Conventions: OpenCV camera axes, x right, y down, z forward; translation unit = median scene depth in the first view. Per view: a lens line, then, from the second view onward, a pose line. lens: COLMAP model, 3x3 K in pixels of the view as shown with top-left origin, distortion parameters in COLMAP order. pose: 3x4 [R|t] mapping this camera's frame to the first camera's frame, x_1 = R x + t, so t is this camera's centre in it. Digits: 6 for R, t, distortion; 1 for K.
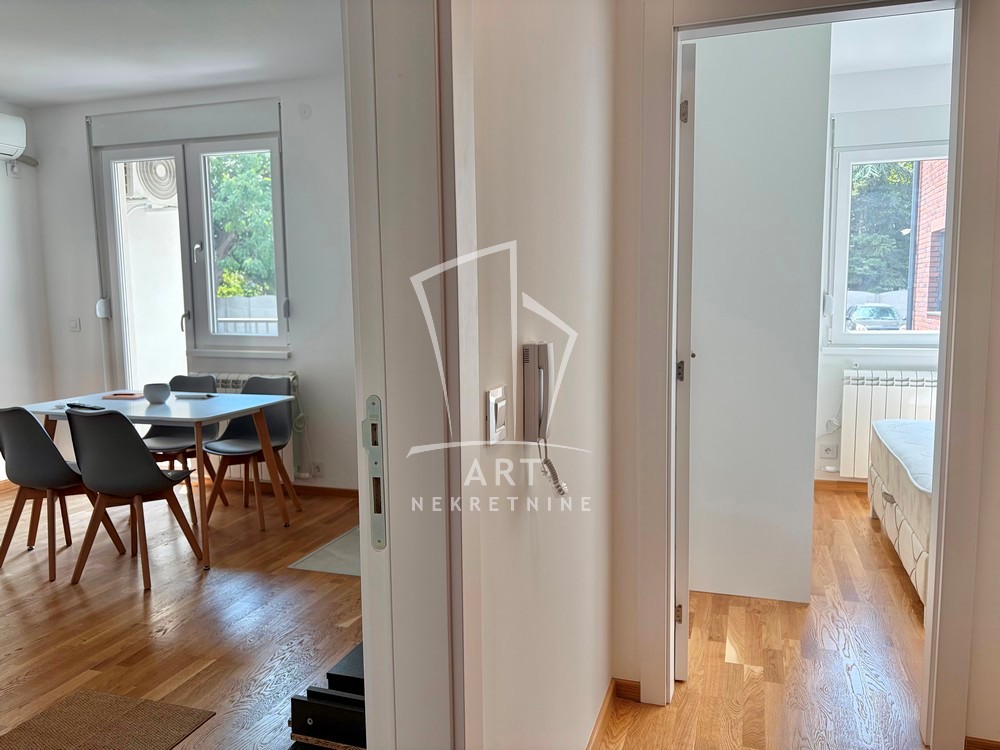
lens RADIAL K [[758.0, 0, 499.4], [0, 758.0, 380.2], [0, 0, 1]] dist [0.021905, -0.010816]
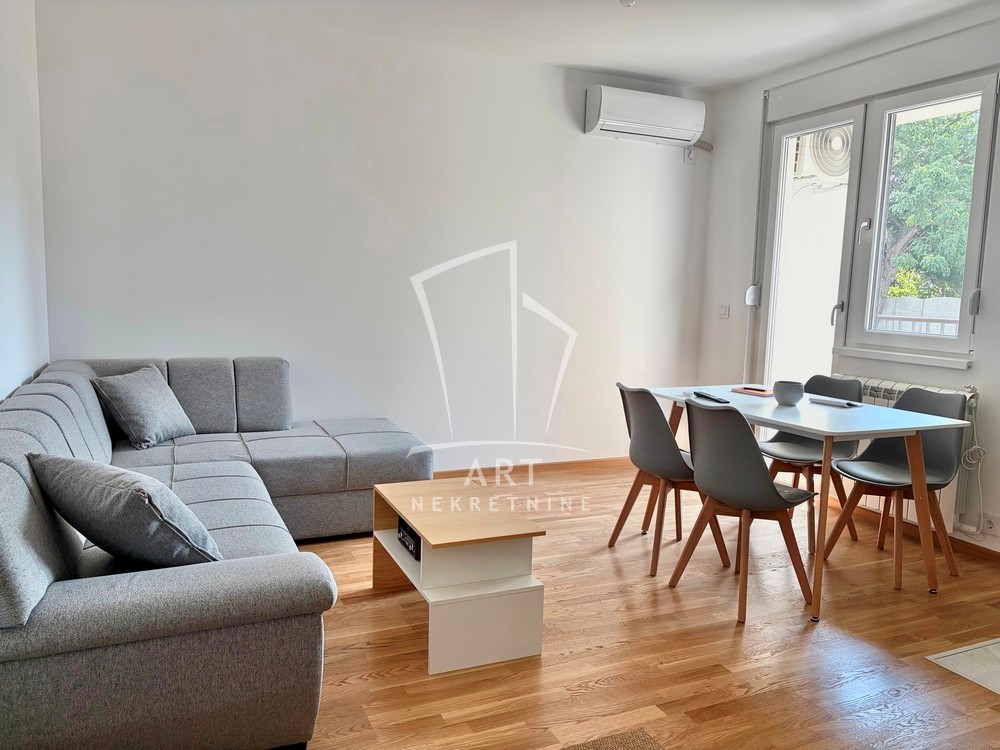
lens RADIAL K [[758.0, 0, 499.4], [0, 758.0, 380.2], [0, 0, 1]] dist [0.021905, -0.010816]
pose [[0.679917, 0.118709, -0.723616, -0.047711], [-0.118428, 0.991631, 0.051401, -0.002259], [0.723663, 0.050748, 0.688286, 0.153768]]
